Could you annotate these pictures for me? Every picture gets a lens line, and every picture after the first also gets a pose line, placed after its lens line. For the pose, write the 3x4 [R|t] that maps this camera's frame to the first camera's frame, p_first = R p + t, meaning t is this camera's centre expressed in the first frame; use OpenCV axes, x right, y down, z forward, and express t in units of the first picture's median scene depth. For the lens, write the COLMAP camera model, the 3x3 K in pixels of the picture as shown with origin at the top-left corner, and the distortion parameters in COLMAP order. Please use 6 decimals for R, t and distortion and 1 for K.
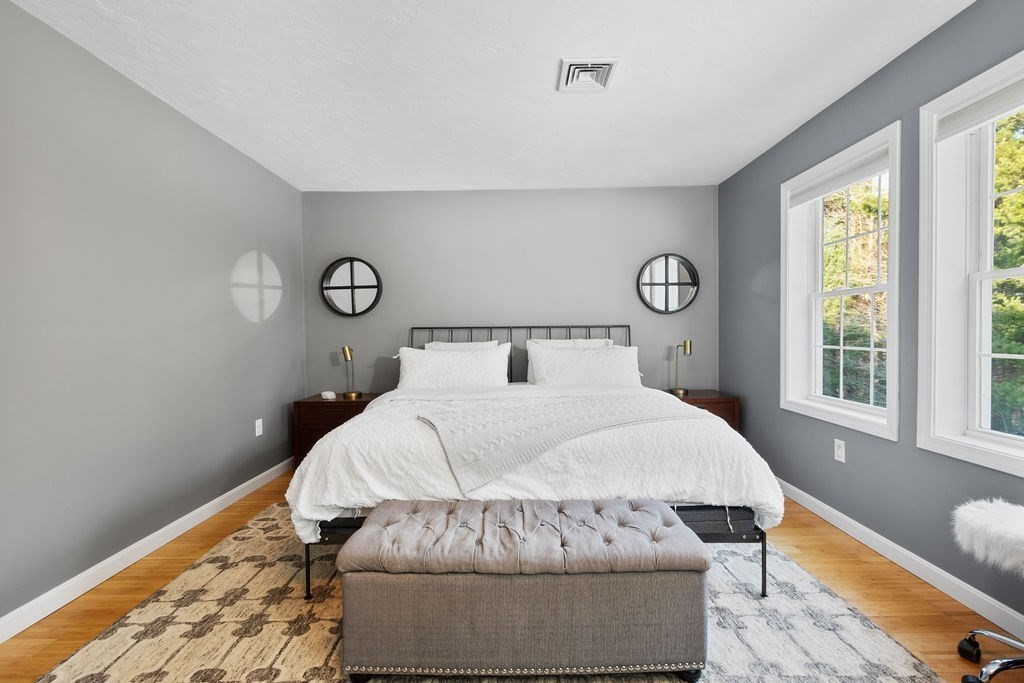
lens RADIAL K [[455.4, 0, 515.9], [0, 455.4, 337.8], [0, 0, 1]] dist [0.012572, -0.001496]
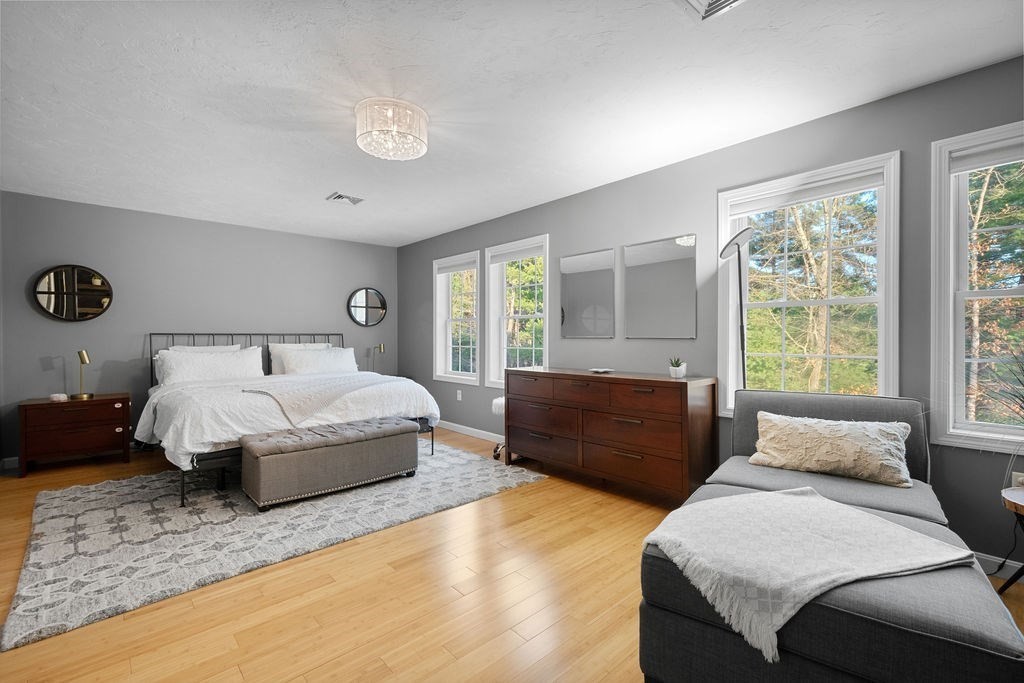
lens RADIAL K [[455.4, 0, 515.9], [0, 455.4, 337.8], [0, 0, 1]] dist [0.012572, -0.001496]
pose [[0.735038, 0.005541, 0.678003, -0.586857], [0.004381, 0.999907, -0.012922, 0.012177], [-0.678012, 0.012469, 0.734945, -0.805008]]
